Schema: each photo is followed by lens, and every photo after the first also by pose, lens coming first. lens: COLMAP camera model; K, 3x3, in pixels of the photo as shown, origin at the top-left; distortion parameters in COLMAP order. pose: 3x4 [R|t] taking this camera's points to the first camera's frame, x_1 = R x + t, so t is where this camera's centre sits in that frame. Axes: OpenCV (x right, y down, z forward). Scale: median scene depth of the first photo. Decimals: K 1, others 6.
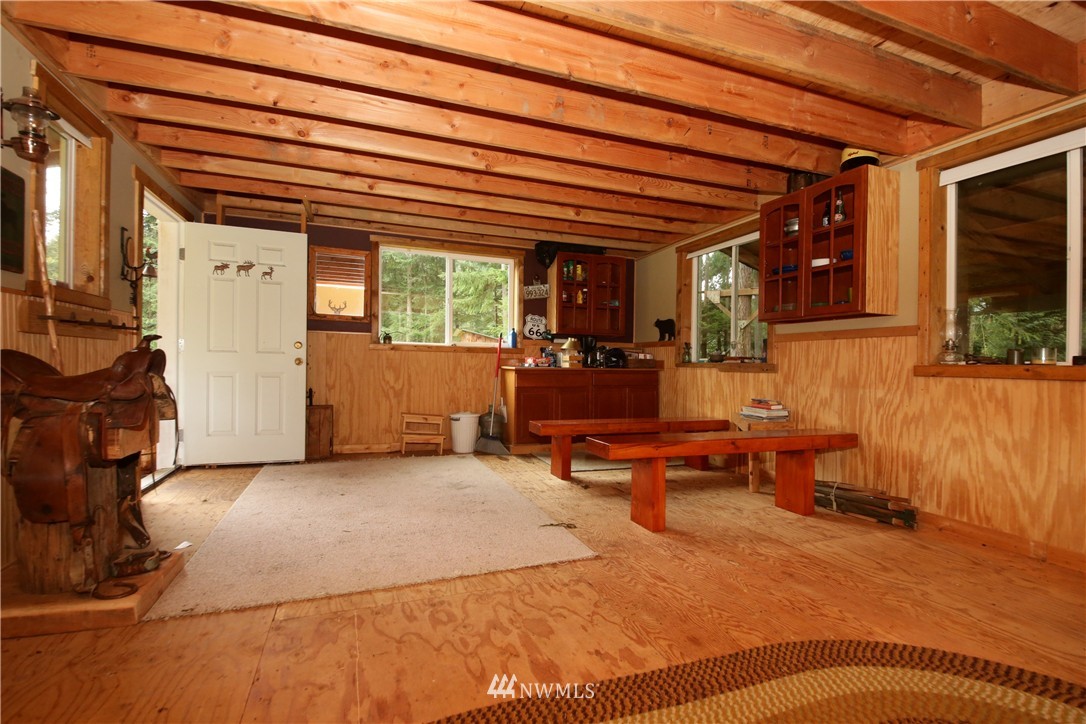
lens RADIAL K [[501.4, 0, 543.0], [0, 501.4, 362.0], [0, 0, 1]] dist [0.016741, -0.028388]
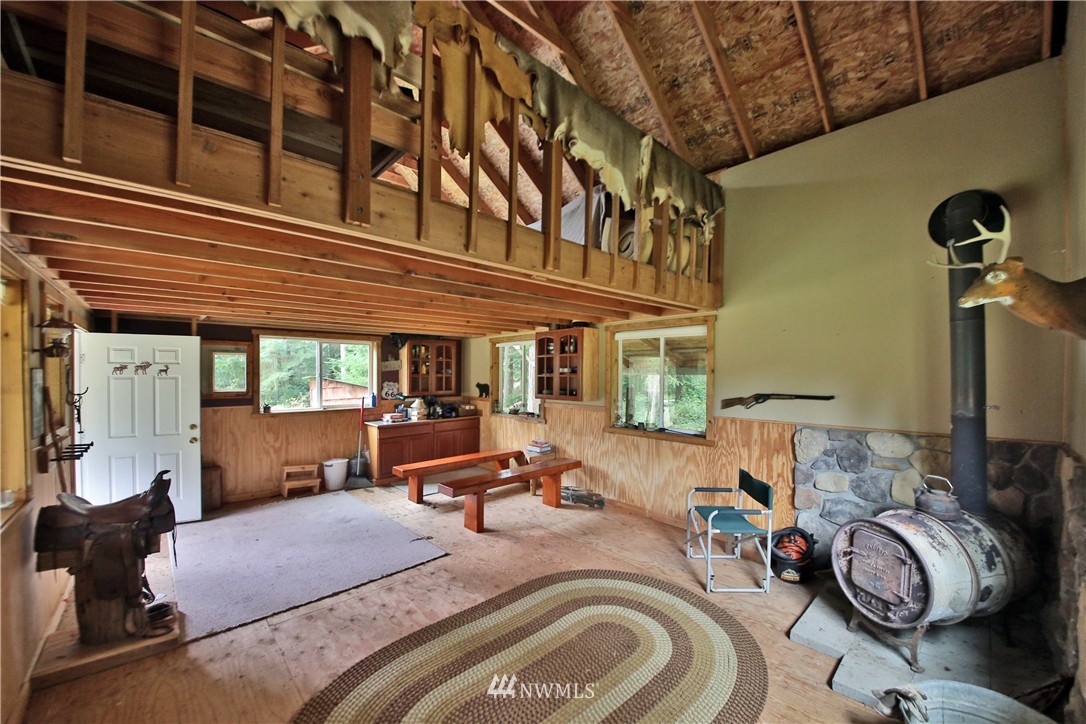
lens RADIAL K [[420.0, 0, 562.4], [0, 420.0, 369.3], [0, 0, 1]] dist [0.029272, -0.030081]
pose [[0.912363, -0.014642, 0.409120, -0.098914], [0.011453, 0.999882, 0.010242, -0.231185], [-0.409222, -0.004658, 0.912423, -0.450169]]
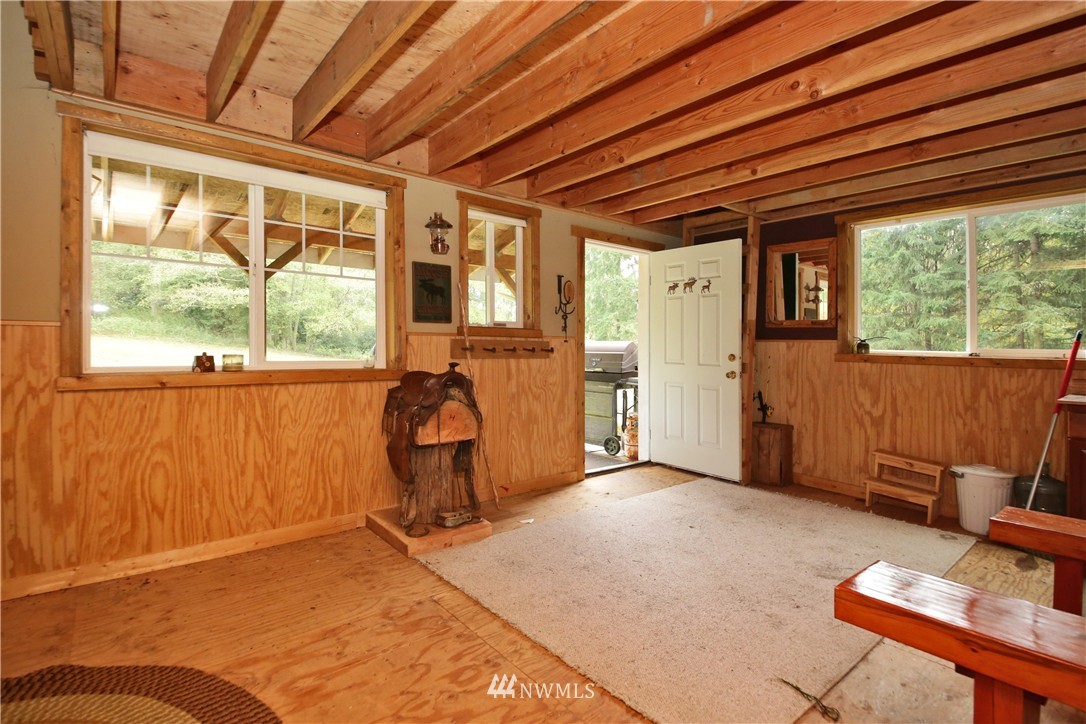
lens RADIAL K [[518.1, 0, 544.6], [0, 518.1, 350.1], [0, 0, 1]] dist [0.013053, -0.000296]
pose [[0.319012, -0.006071, -0.947731, 0.432038], [-0.008008, 0.999927, -0.009101, -0.048041], [0.947717, 0.010493, 0.318940, 0.469201]]
